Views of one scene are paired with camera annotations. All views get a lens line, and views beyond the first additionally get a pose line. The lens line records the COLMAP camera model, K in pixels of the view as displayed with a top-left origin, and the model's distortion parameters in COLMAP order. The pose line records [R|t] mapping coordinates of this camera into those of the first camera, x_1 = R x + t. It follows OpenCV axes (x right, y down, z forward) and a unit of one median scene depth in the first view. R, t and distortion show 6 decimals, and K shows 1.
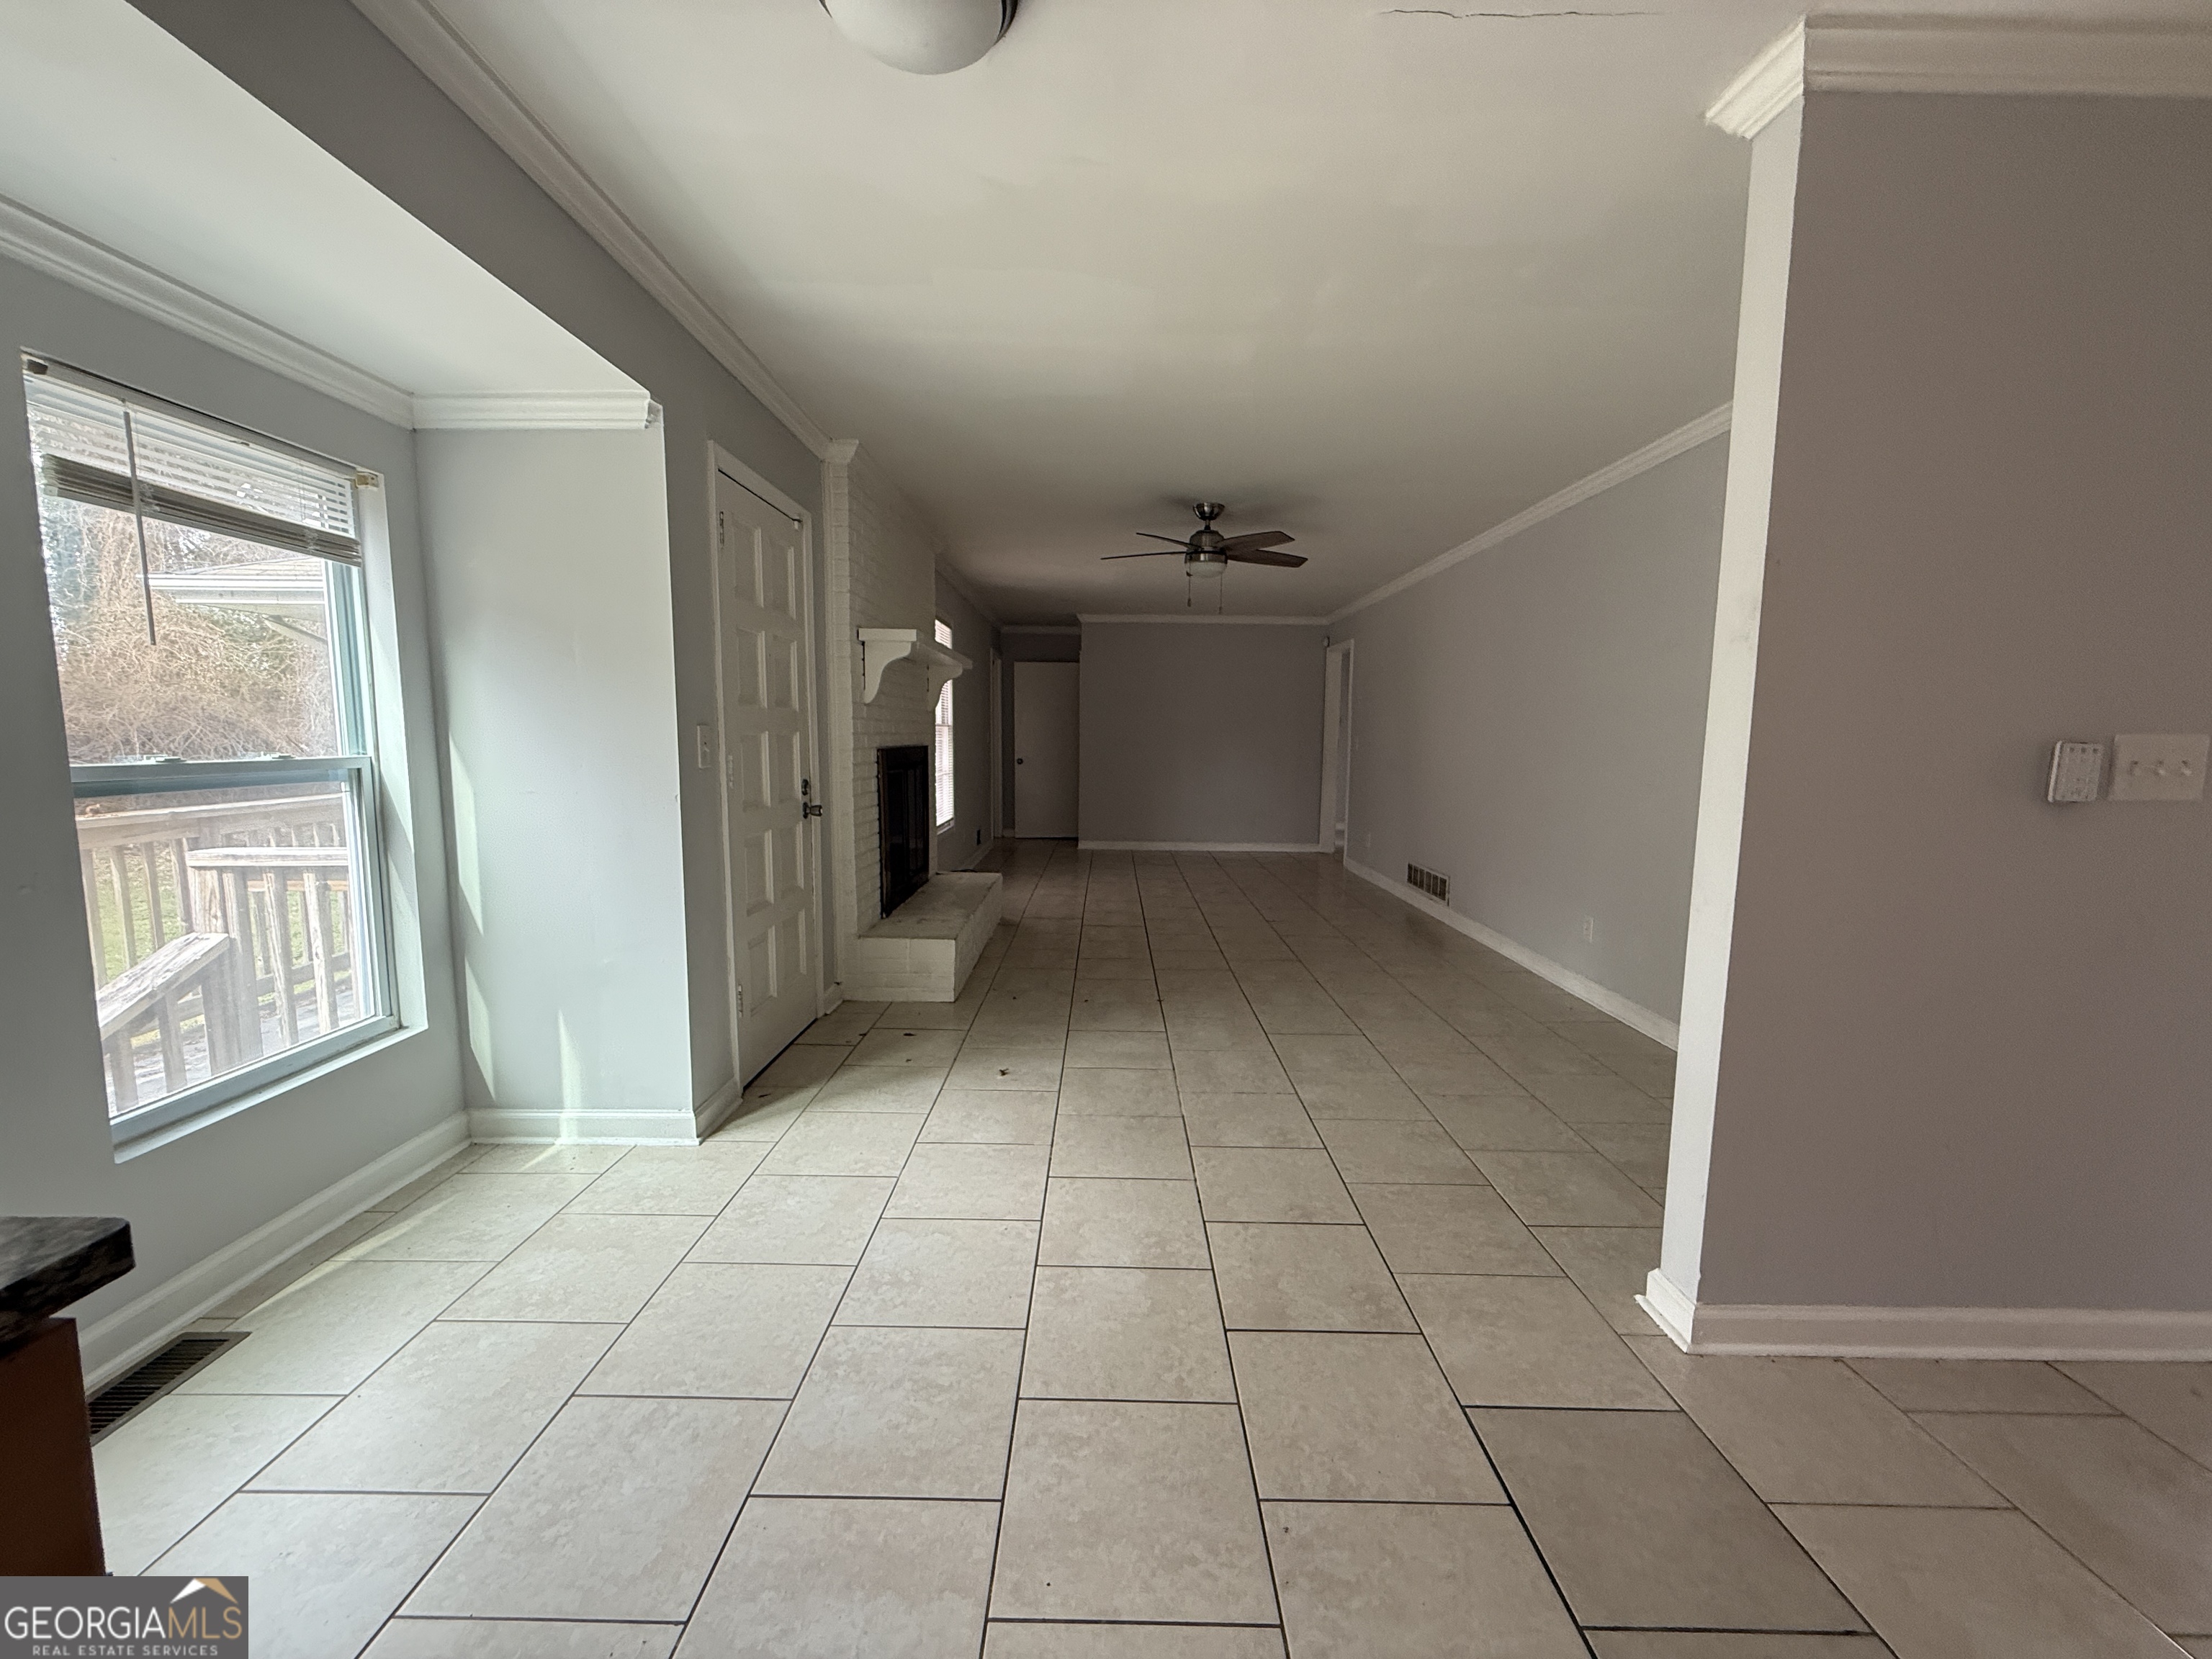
lens RADIAL K [[877.6, 0, 1109.1], [0, 877.6, 832.8], [0, 0, 1]] dist [-0.000366, 0.000183]
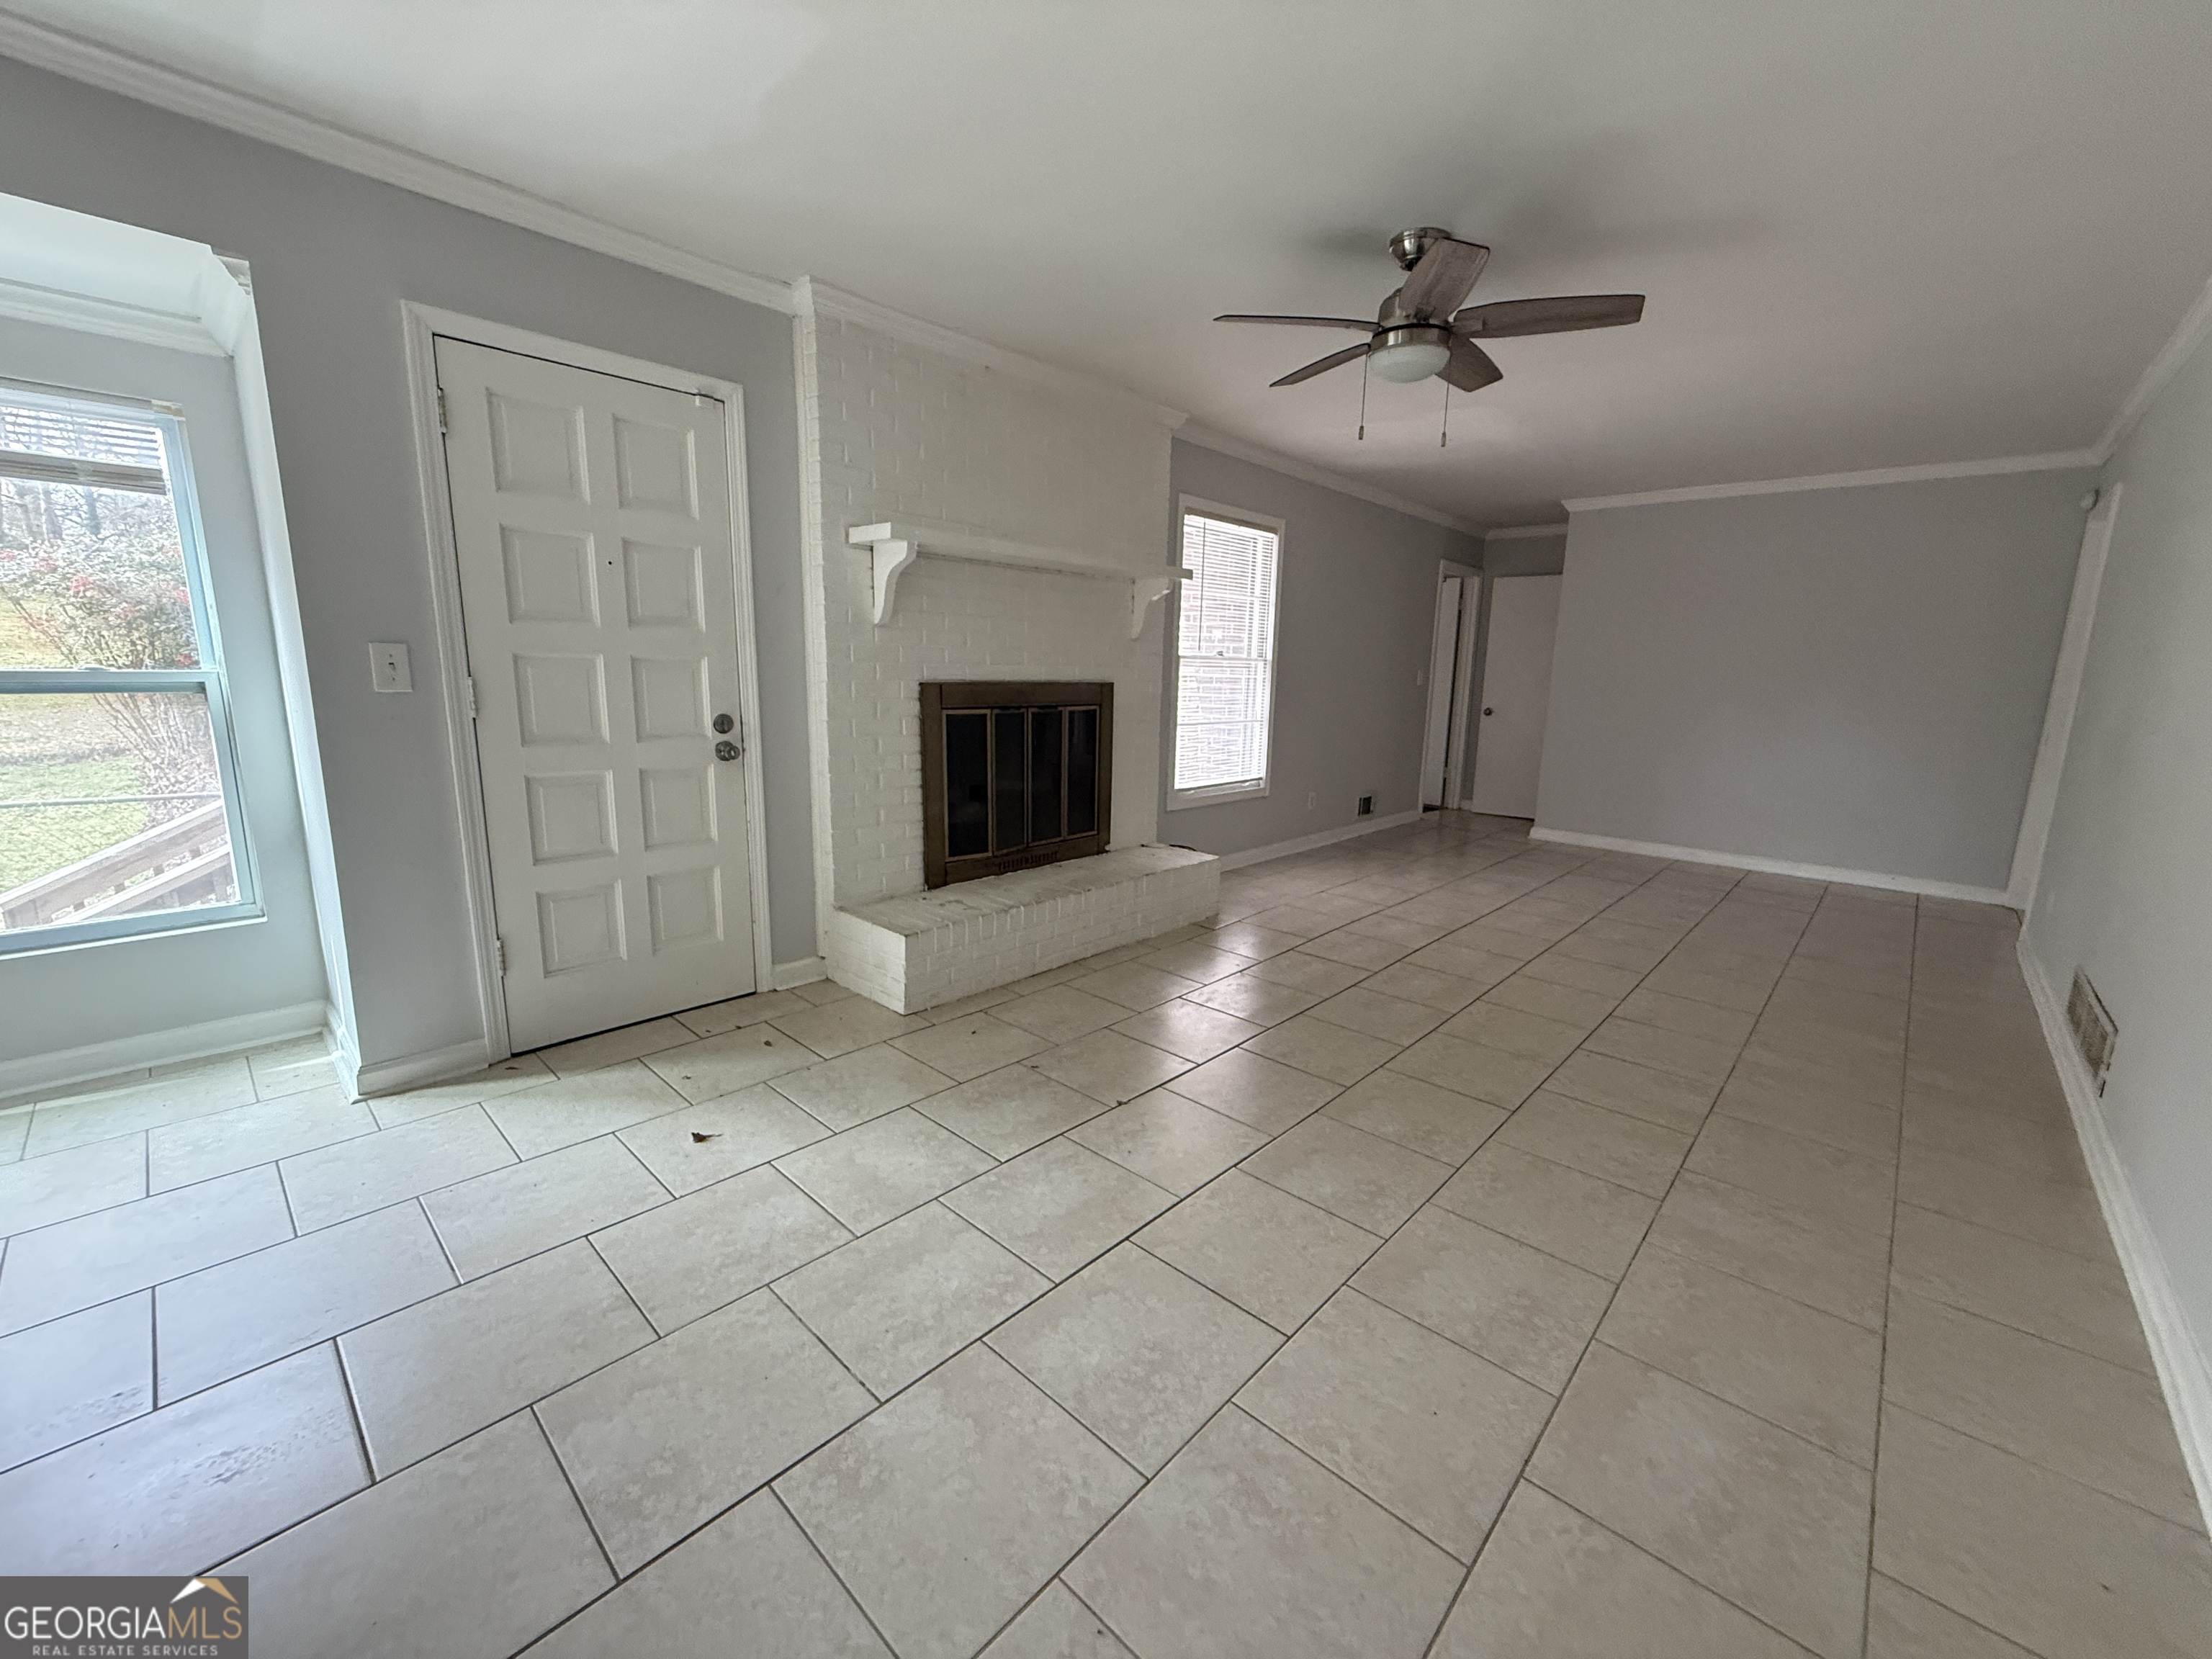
lens RADIAL K [[877.6, 0, 1101.1], [0, 877.6, 831.2], [0, 0, 1]] dist [-0.000366, 0.000183]
pose [[0.731670, 0.130838, -0.668984, 0.441344], [-0.090055, 0.991358, 0.095394, -0.055283], [0.675684, -0.009551, 0.737129, 0.551245]]
